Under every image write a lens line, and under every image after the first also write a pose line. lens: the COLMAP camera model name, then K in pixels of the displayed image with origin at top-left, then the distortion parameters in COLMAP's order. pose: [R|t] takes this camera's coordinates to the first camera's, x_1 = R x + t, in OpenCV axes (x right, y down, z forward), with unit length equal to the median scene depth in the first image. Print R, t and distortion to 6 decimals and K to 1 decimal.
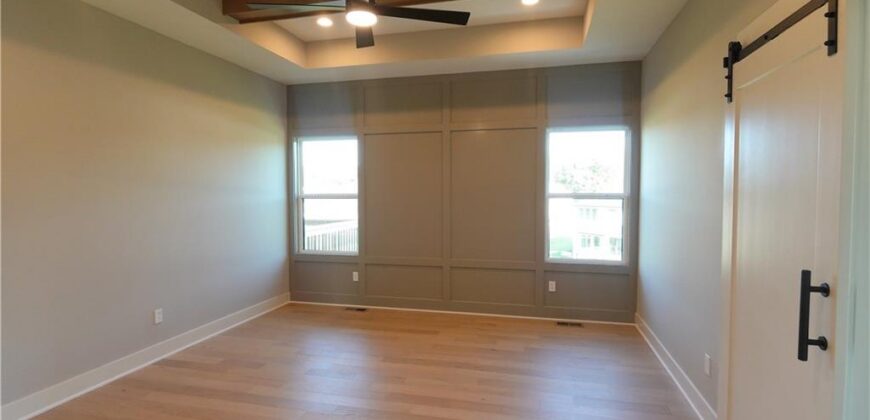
lens RADIAL K [[416.7, 0, 435.0], [0, 416.7, 210.0], [0, 0, 1]] dist [-0.001105, -0.000643]
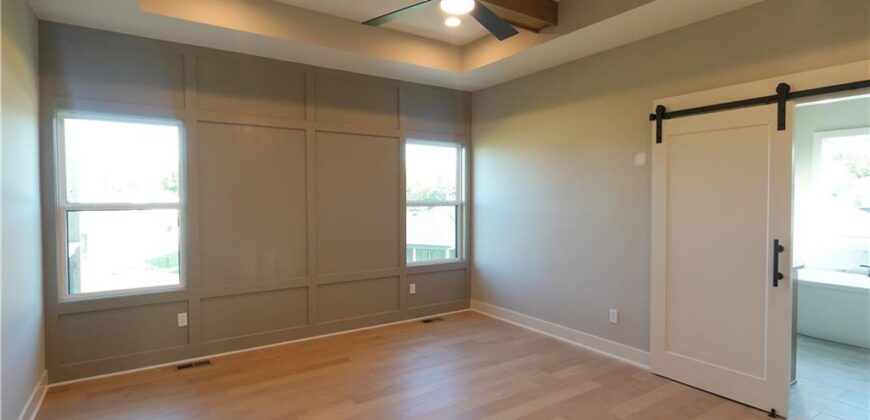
lens RADIAL K [[416.7, 0, 435.0], [0, 416.7, 210.0], [0, 0, 1]] dist [-0.001105, -0.000643]
pose [[0.694652, -0.019139, 0.719092, -0.433902], [0.032156, 0.999473, -0.004462, -0.010166], [-0.718627, 0.026223, 0.694901, 0.215129]]
